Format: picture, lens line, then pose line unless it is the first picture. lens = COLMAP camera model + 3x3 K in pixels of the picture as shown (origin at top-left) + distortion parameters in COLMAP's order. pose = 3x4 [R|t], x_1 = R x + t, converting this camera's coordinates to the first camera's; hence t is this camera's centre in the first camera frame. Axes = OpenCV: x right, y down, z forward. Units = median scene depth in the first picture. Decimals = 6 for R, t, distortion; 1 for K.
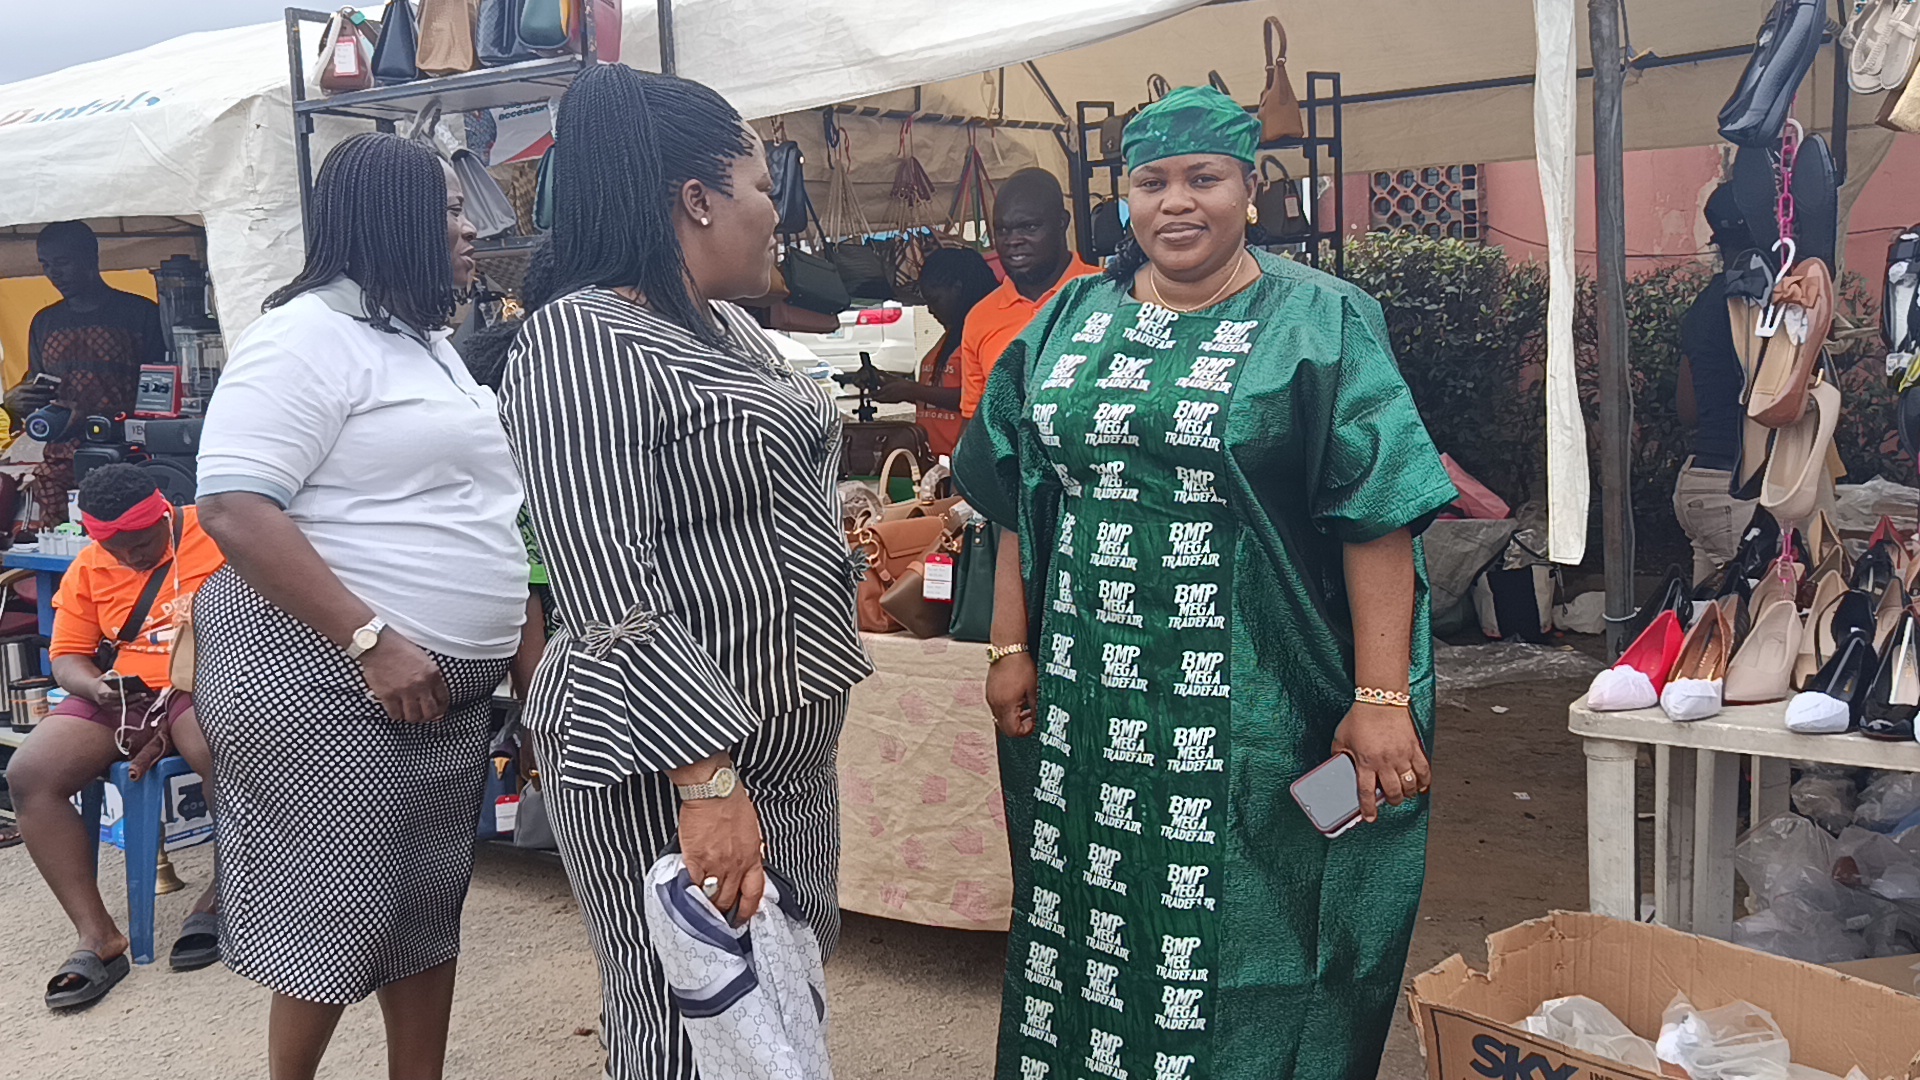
lens RADIAL K [[1664.8, 0, 963.2], [0, 1664.8, 526.0], [0, 0, 1]] dist [0.103037, -0.210555]
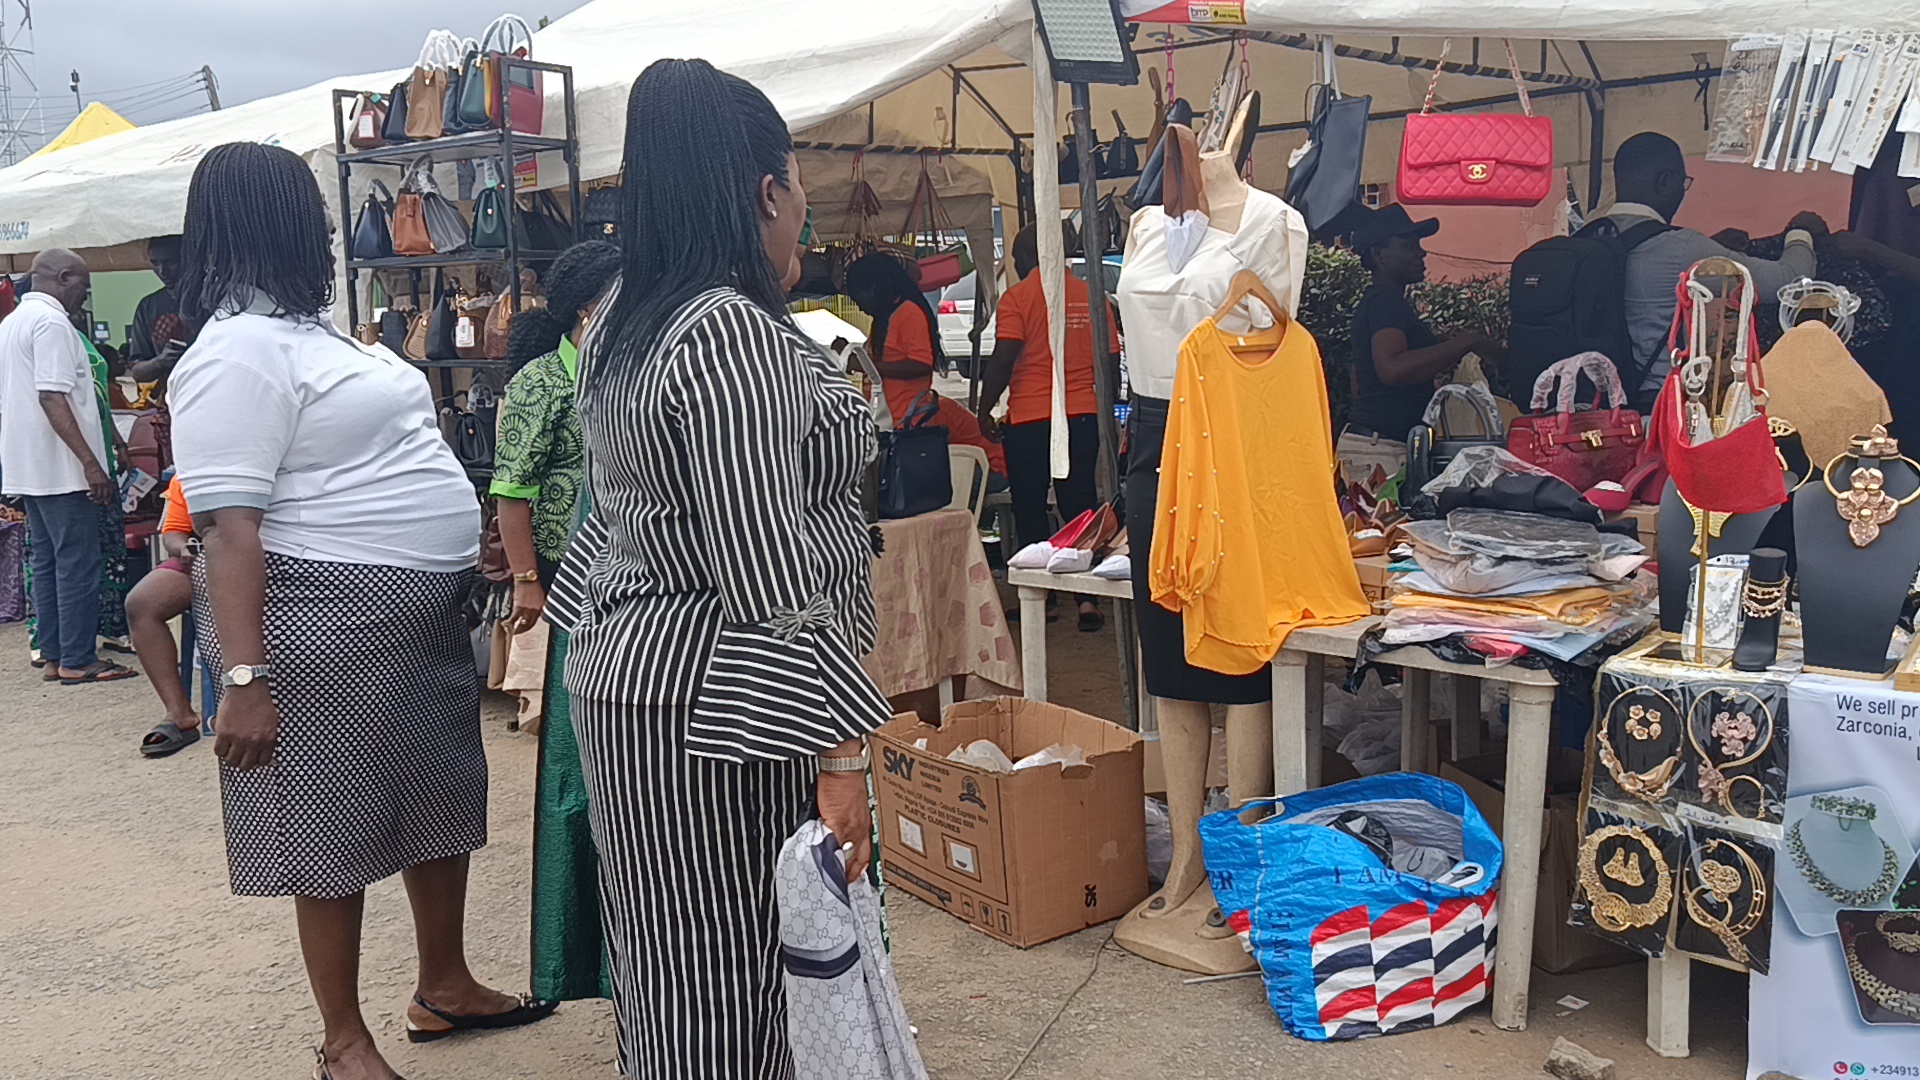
lens RADIAL K [[1664.8, 0, 963.2], [0, 1664.8, 526.0], [0, 0, 1]] dist [0.103037, -0.210555]
pose [[0.990830, 0.030178, -0.131698, 0.356108], [-0.029068, 0.999524, 0.010345, 0.036933], [0.131947, -0.006422, 0.991236, -0.382755]]
